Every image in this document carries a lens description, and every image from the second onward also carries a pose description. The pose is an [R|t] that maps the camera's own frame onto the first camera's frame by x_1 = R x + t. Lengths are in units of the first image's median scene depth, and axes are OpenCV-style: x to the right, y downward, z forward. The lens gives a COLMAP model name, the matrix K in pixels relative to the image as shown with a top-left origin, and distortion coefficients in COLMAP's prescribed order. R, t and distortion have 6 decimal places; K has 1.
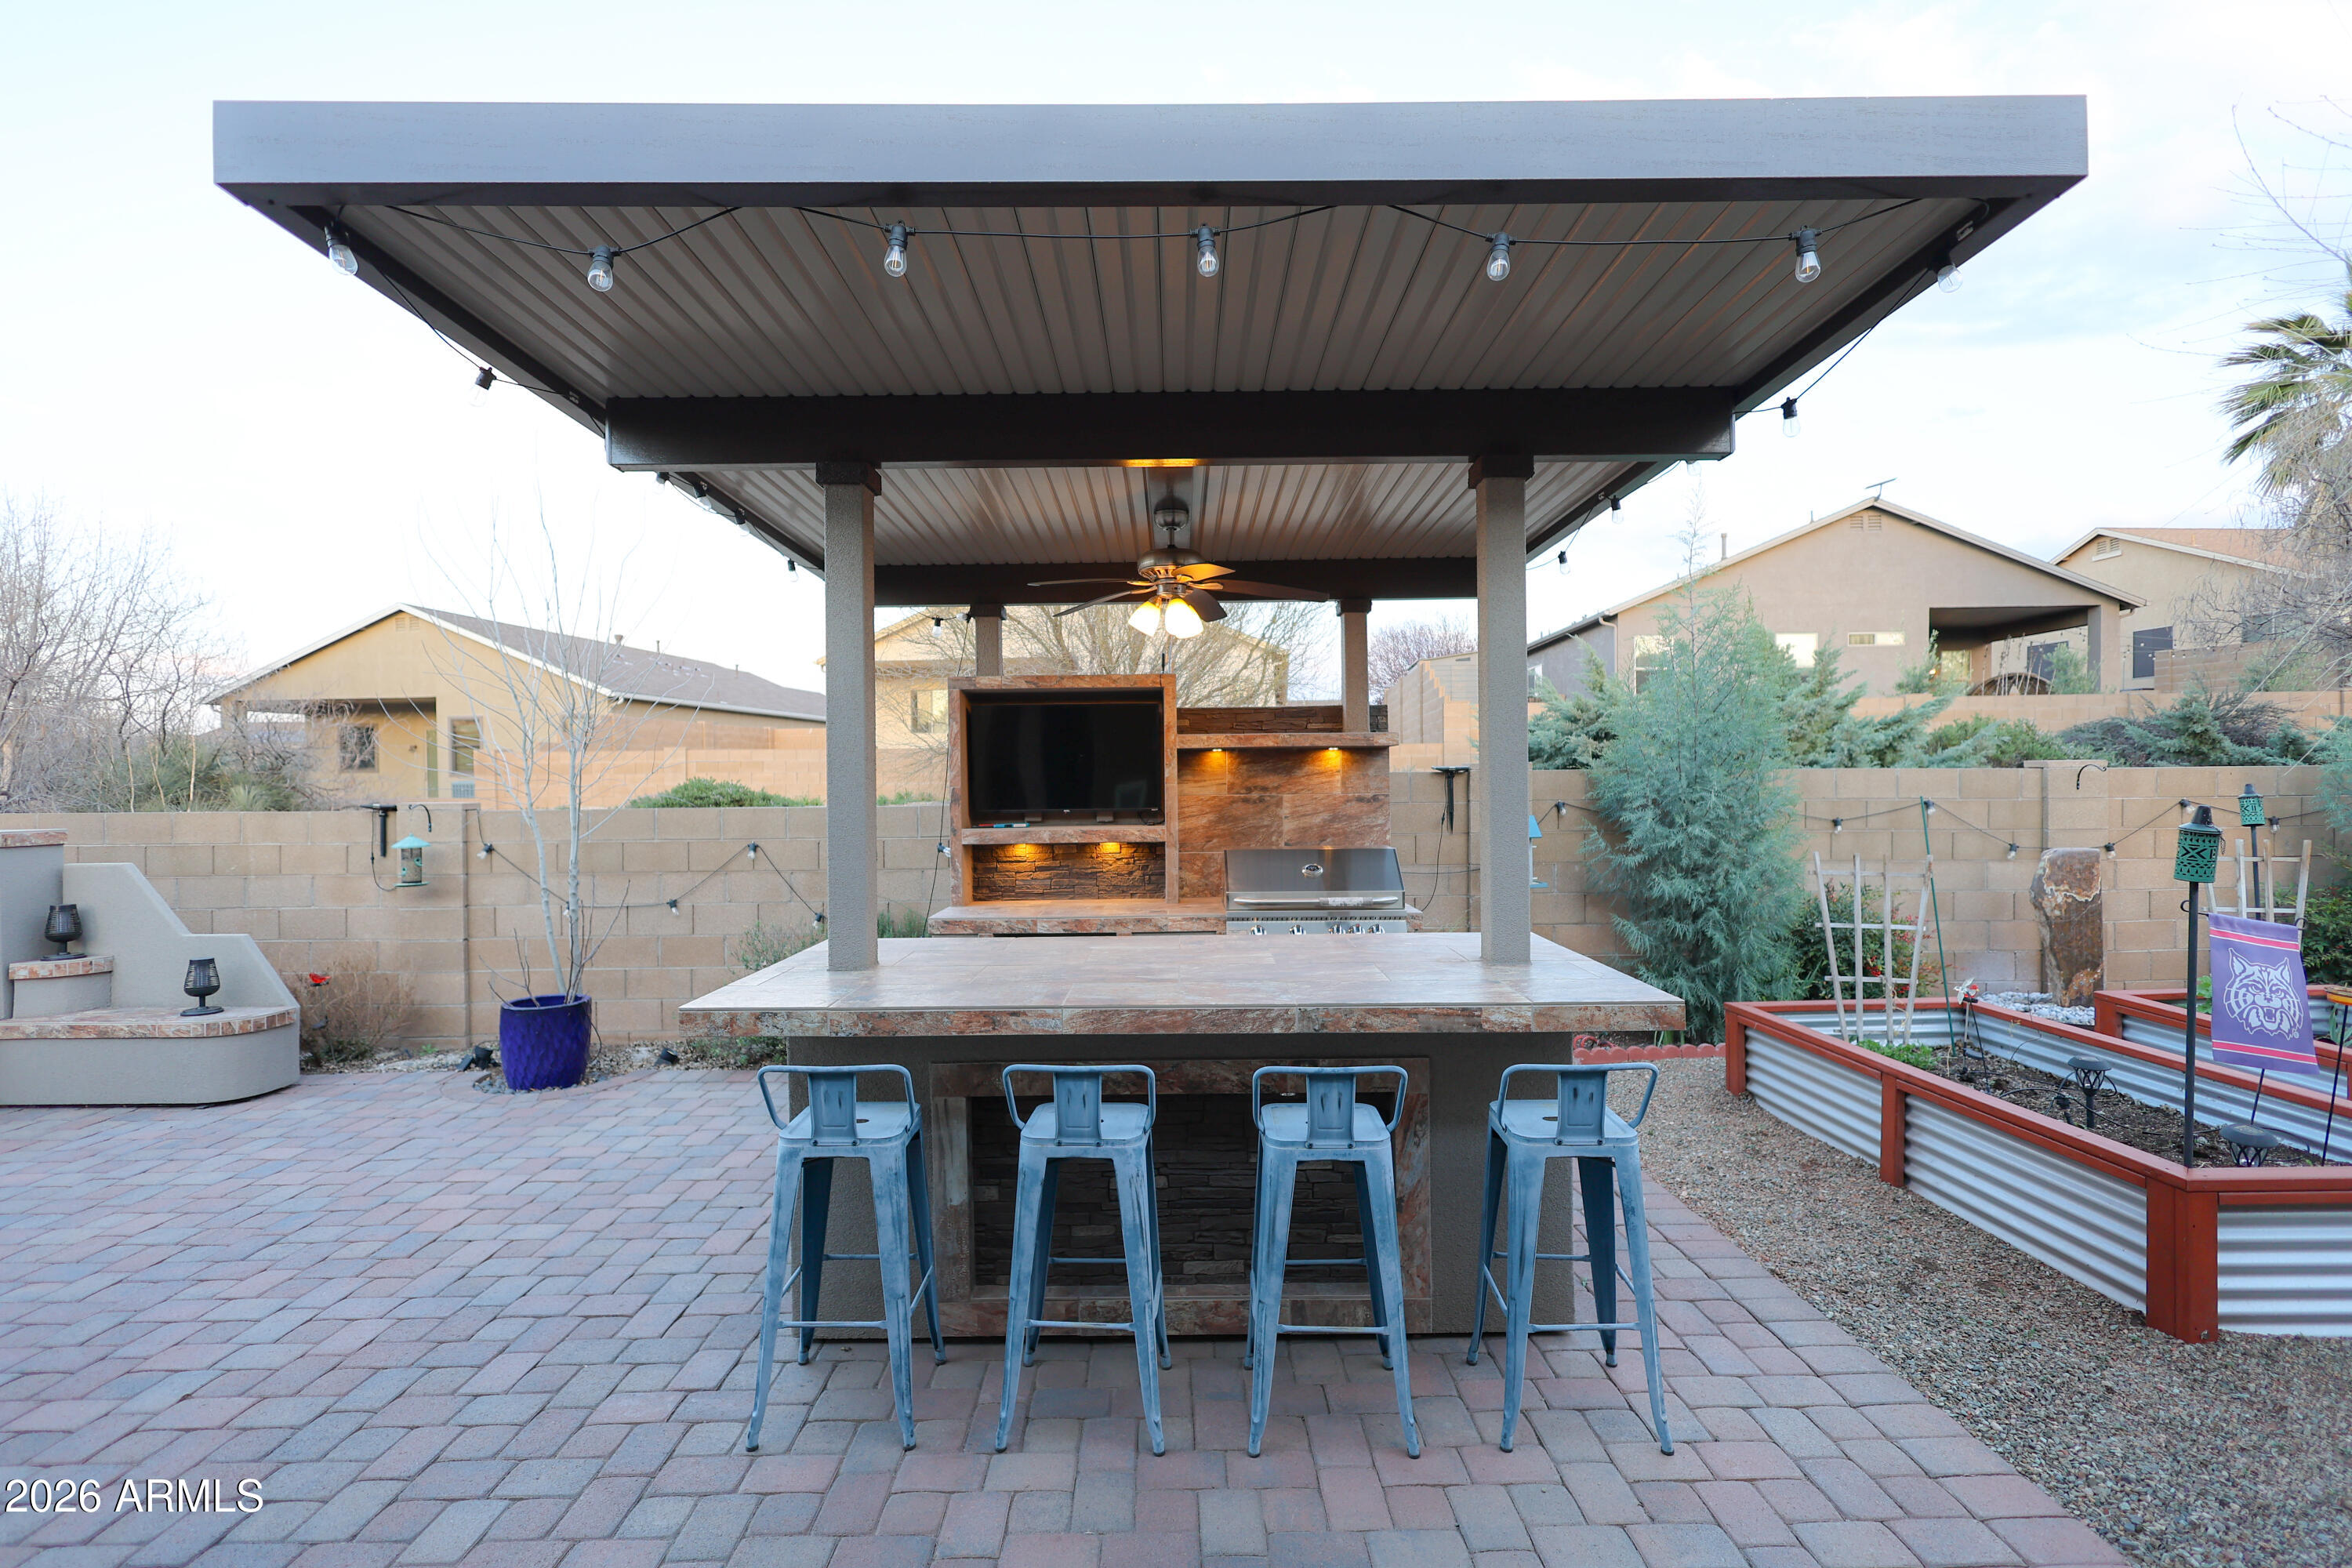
lens RADIAL K [[1082.1, 0, 1173.1], [0, 1082.1, 790.2], [0, 0, 1]] dist [0.004748, 0.000634]
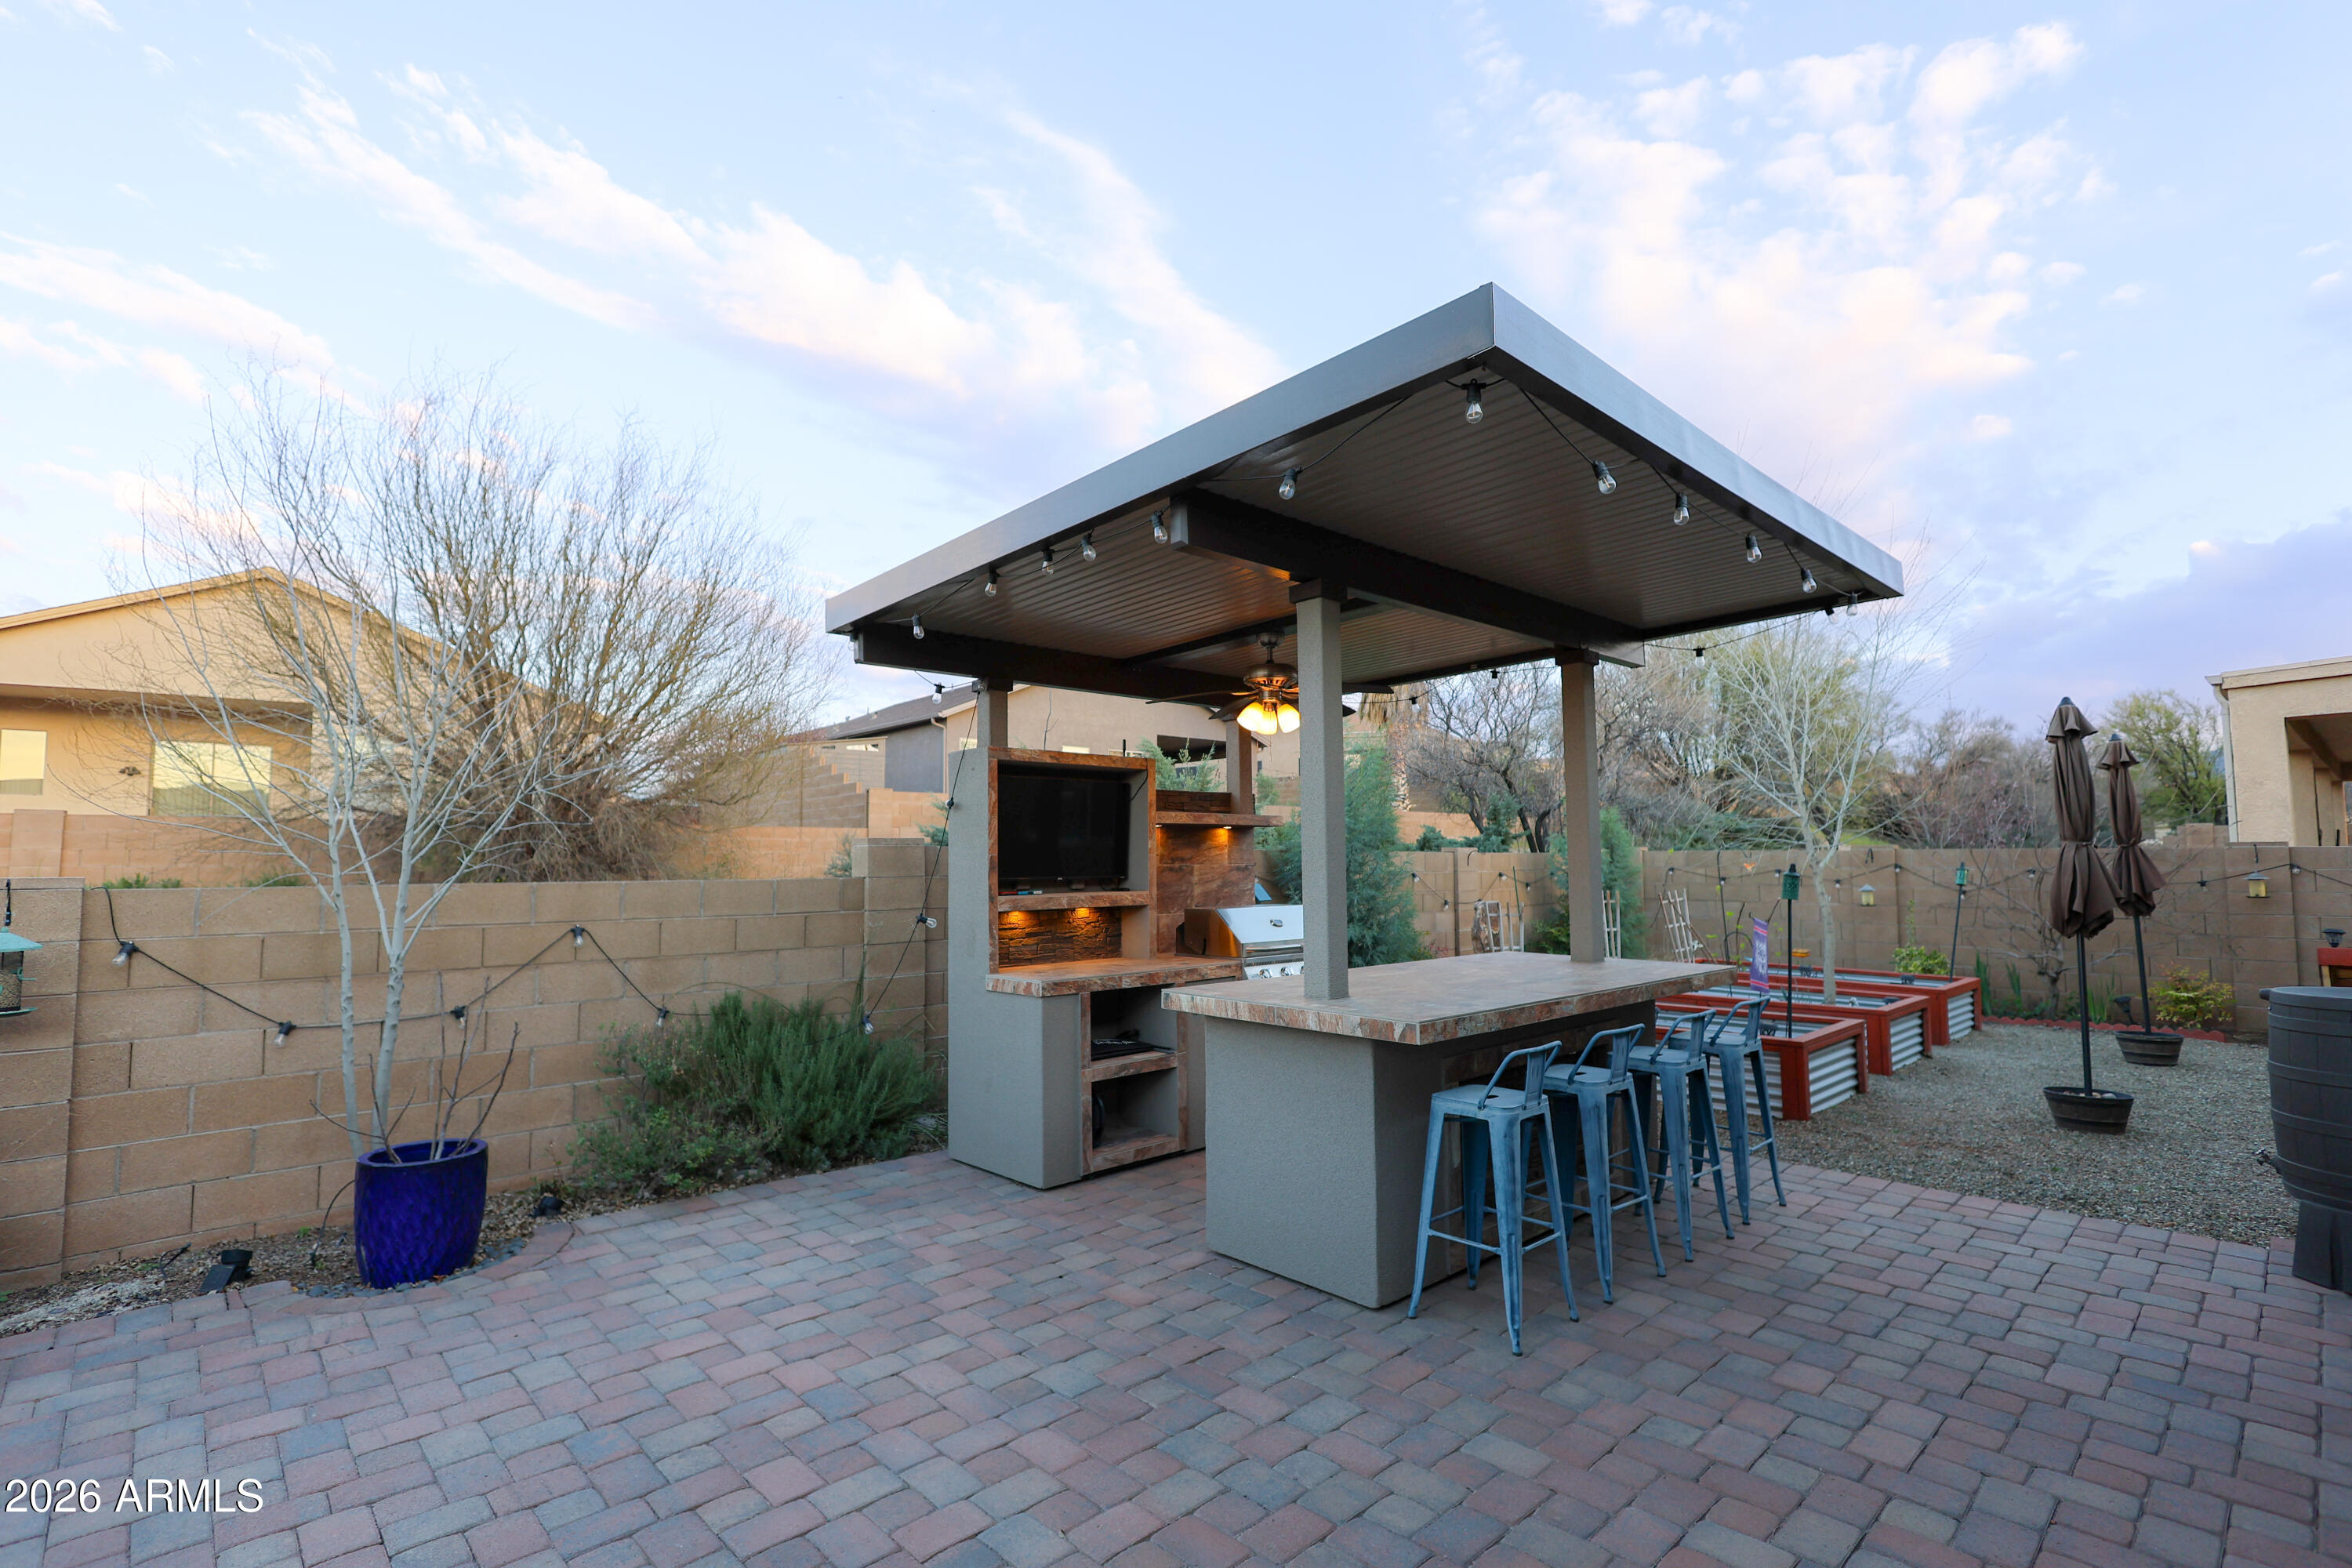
lens RADIAL K [[1082.1, 0, 1164.5], [0, 1082.1, 795.2], [0, 0, 1]] dist [0.004748, 0.000634]
pose [[0.736163, 0.047810, 0.675114, -0.737229], [0.005388, 0.997056, -0.076486, 0.018933], [-0.676783, 0.059944, 0.733738, 0.139027]]
